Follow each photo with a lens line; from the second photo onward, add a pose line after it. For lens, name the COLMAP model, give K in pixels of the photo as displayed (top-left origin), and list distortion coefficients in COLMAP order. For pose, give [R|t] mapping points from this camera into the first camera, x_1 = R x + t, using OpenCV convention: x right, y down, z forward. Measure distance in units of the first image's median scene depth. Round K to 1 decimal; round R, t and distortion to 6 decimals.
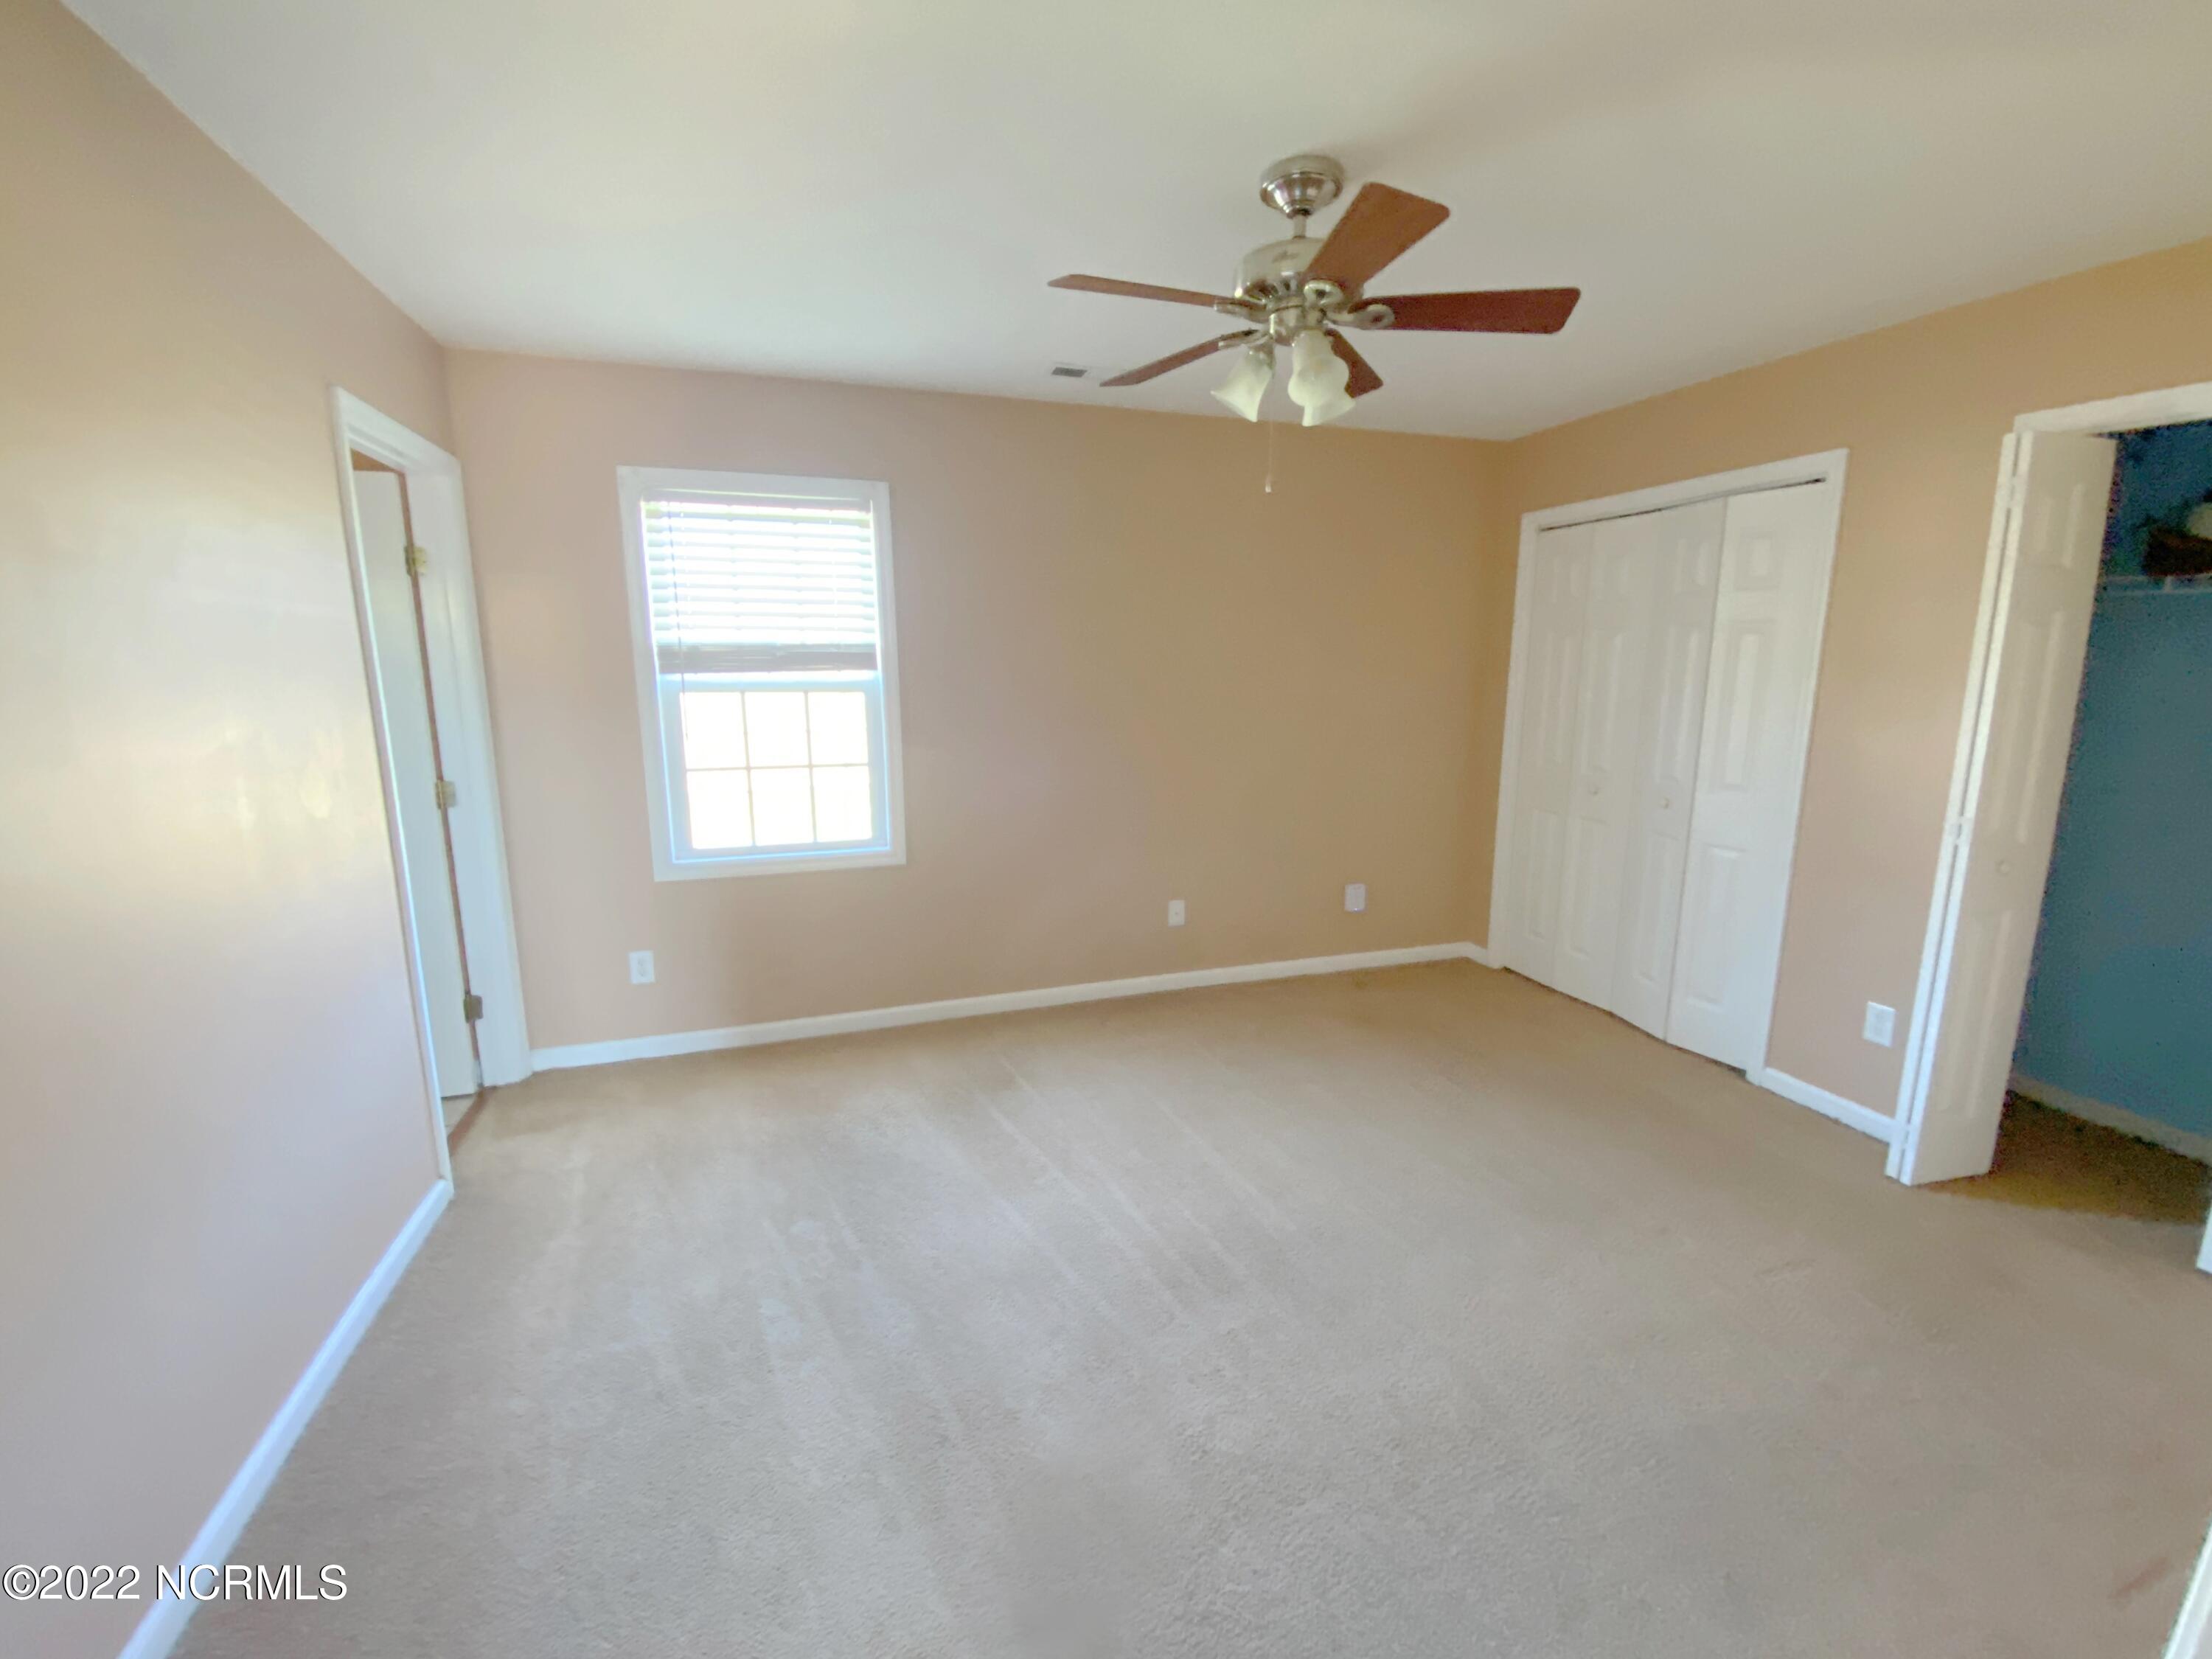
lens RADIAL K [[901.7, 0, 1102.3], [0, 901.7, 826.3], [0, 0, 1]] dist [0.042252, -0.031529]
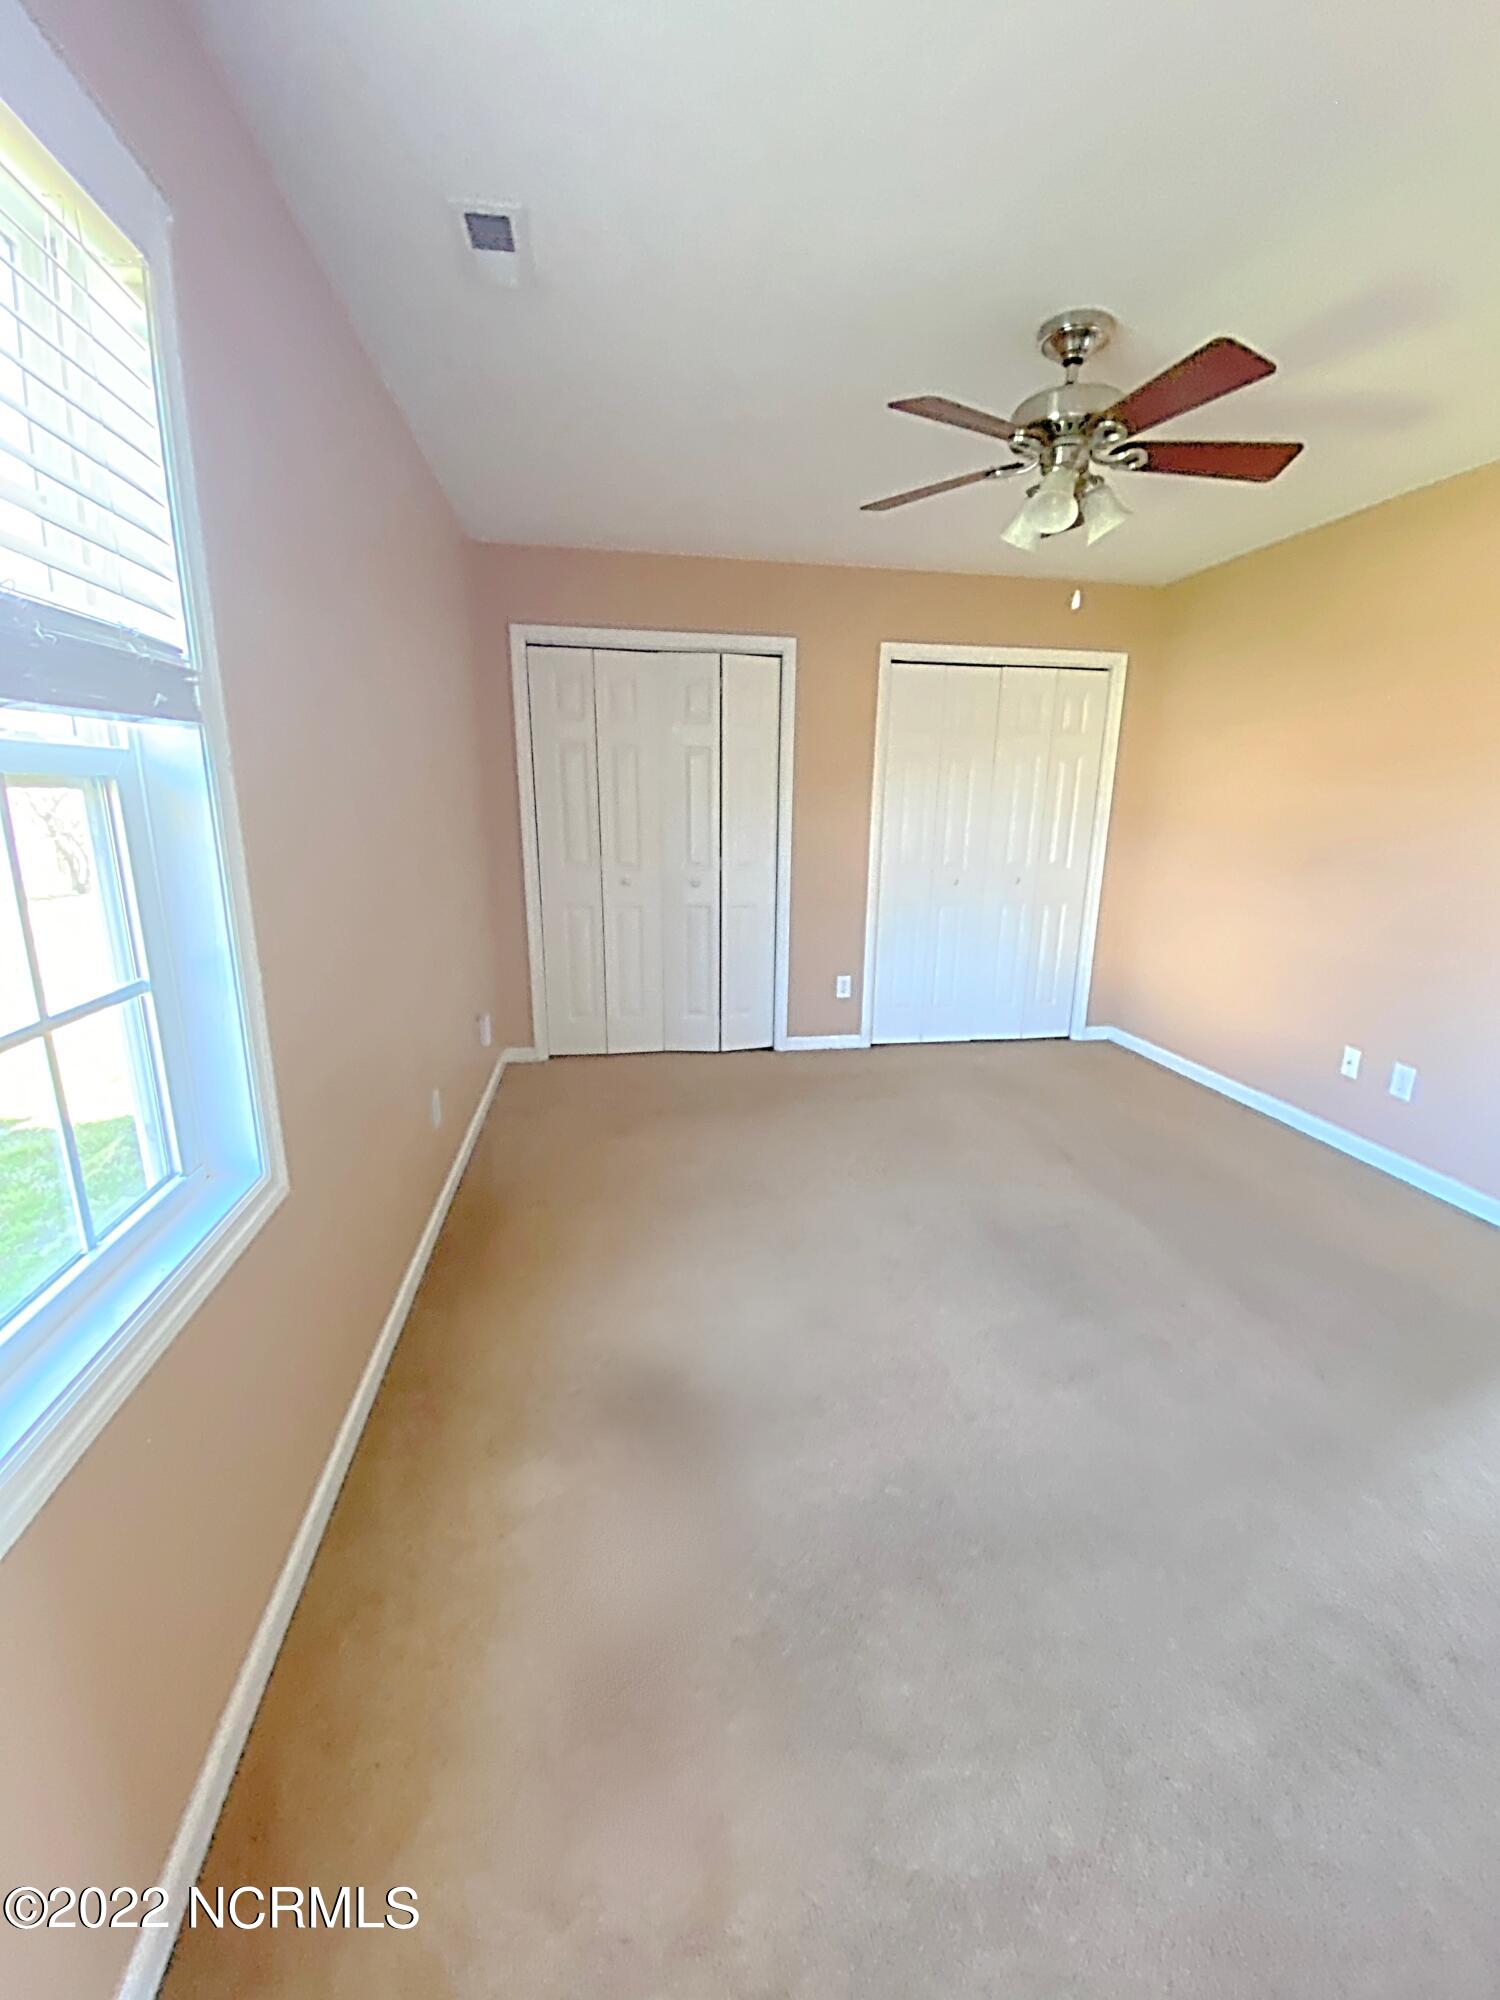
lens RADIAL K [[815.3, 0, 758.4], [0, 815.3, 993.3], [0, 0, 1]] dist [0.042252, -0.031529]
pose [[0.138509, -0.225490, 0.964349, -0.591799], [0.164474, 0.965450, 0.202124, -0.099173], [-0.976608, 0.130615, 0.170811, 0.753063]]
